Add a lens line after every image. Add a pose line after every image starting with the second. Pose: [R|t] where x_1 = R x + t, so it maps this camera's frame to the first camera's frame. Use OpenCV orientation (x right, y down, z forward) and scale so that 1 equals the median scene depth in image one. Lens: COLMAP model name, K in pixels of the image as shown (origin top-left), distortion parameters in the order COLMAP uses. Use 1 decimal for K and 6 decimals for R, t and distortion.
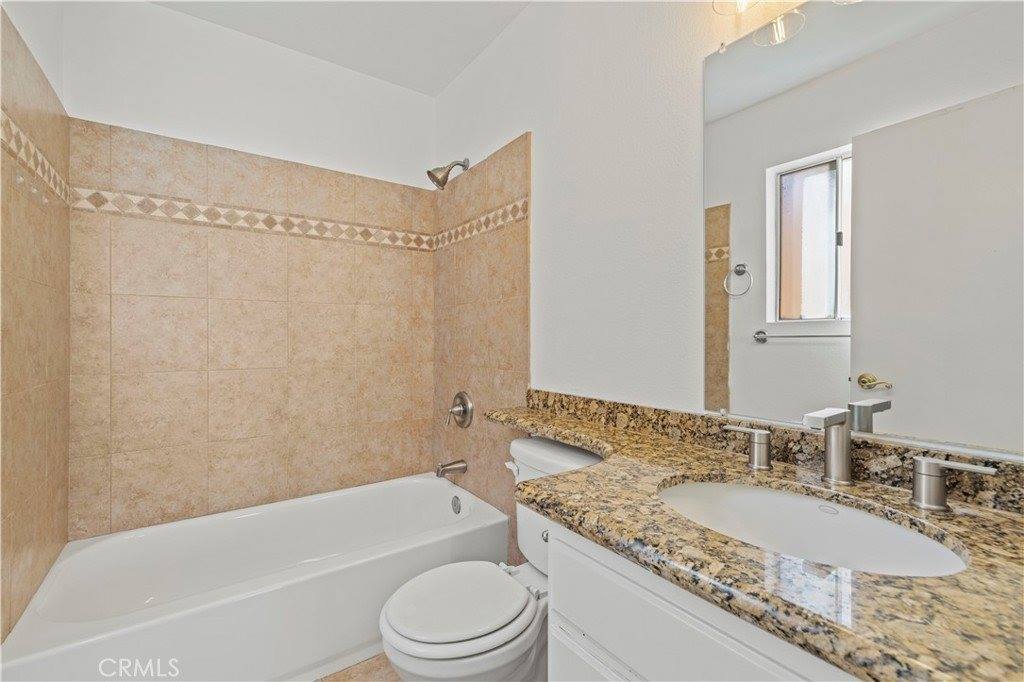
lens RADIAL K [[438.9, 0, 507.4], [0, 438.9, 337.4], [0, 0, 1]] dist [0.001895, 0.000073]
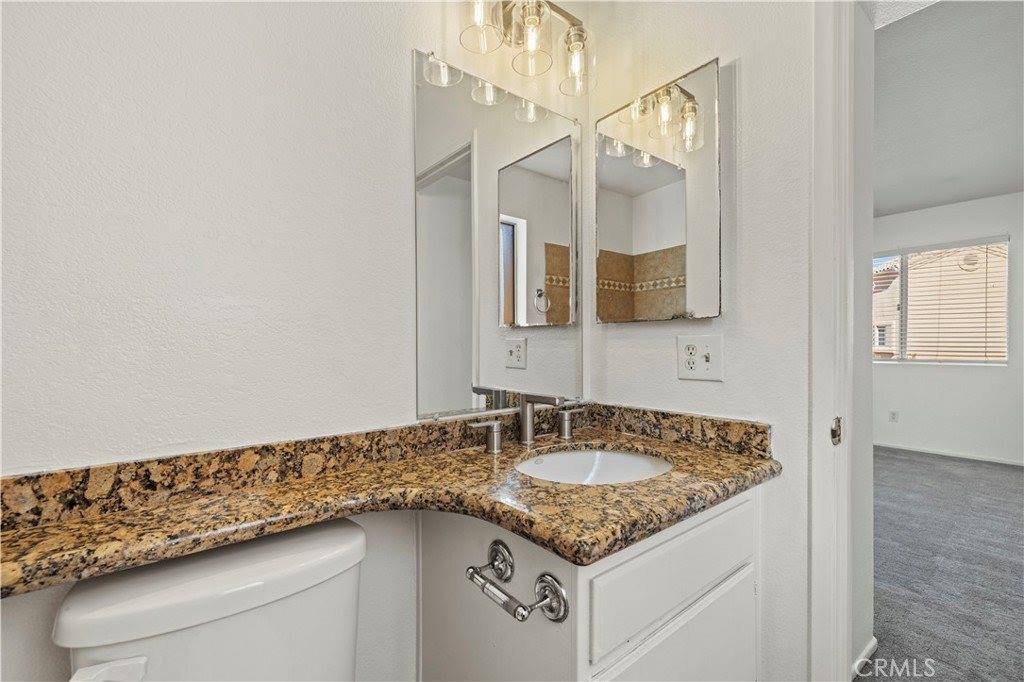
lens RADIAL K [[438.9, 0, 507.4], [0, 438.9, 337.4], [0, 0, 1]] dist [0.001895, 0.000073]
pose [[-0.062442, 0.011408, 0.997983, -0.335631], [-0.002828, 0.999929, -0.011607, -0.002277], [-0.998045, -0.003547, -0.062406, 0.551123]]
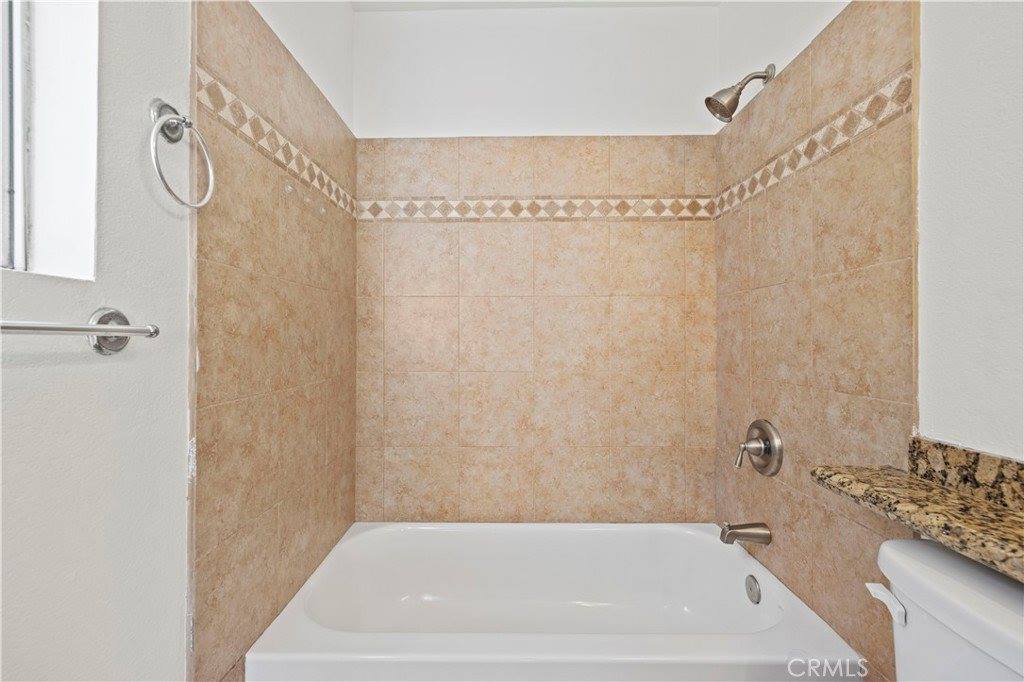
lens RADIAL K [[438.9, 0, 507.4], [0, 438.9, 337.4], [0, 0, 1]] dist [0.001895, 0.000073]
pose [[0.816784, 0.000431, -0.576943, -0.043135], [-0.000444, 1.000000, 0.000119, -0.000033], [0.576943, 0.000159, 0.816784, 0.287853]]
